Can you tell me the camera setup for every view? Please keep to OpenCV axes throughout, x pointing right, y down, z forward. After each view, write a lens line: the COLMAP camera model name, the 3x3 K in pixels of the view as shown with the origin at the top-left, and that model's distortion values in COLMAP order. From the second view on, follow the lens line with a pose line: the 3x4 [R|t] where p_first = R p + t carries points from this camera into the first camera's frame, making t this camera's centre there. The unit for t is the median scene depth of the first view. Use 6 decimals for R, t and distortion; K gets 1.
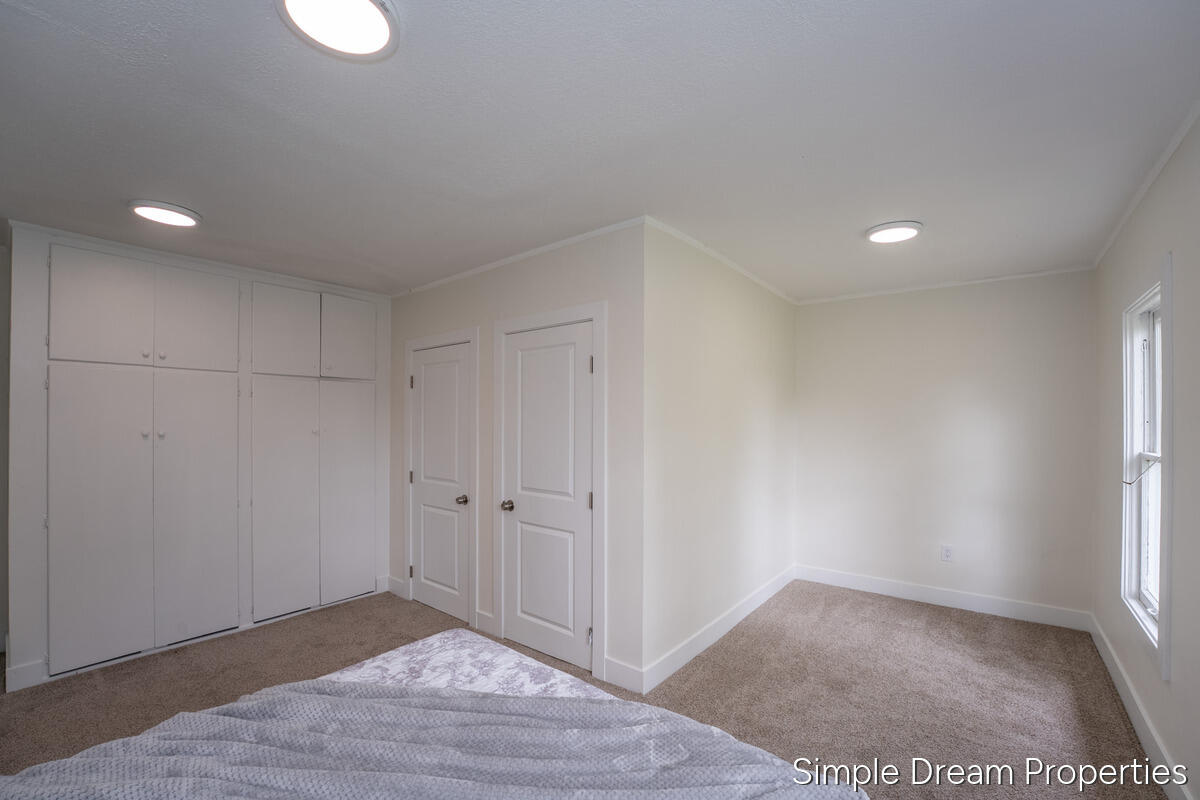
lens RADIAL K [[495.8, 0, 600.8], [0, 495.8, 408.9], [0, 0, 1]] dist [-0.000433, 0.000045]
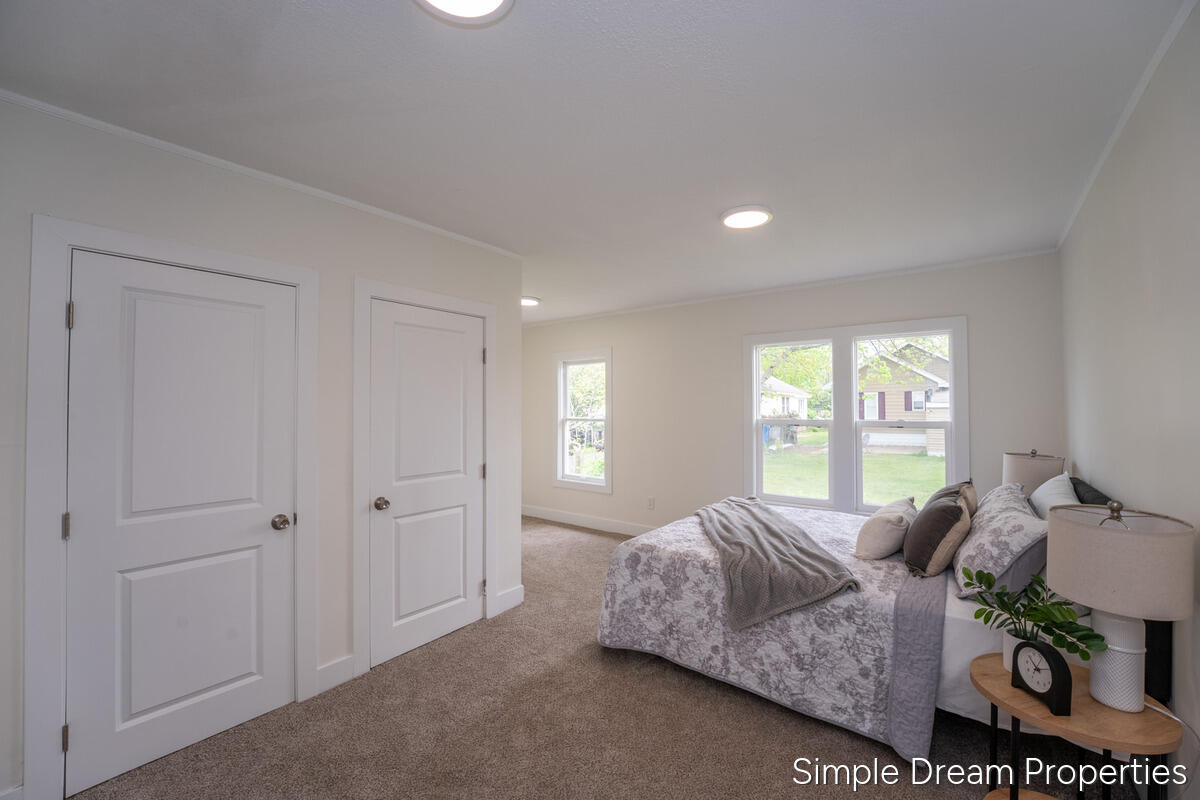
lens RADIAL K [[466.8, 0, 600.0], [0, 466.8, 400.0], [0, 0, 1]] dist [0.000162, 0.000005]
pose [[0.020247, 0.019945, 0.999596, -1.107891], [-0.002140, 0.999800, -0.019906, 0.039508], [-0.999793, -0.001736, 0.020285, 0.698972]]
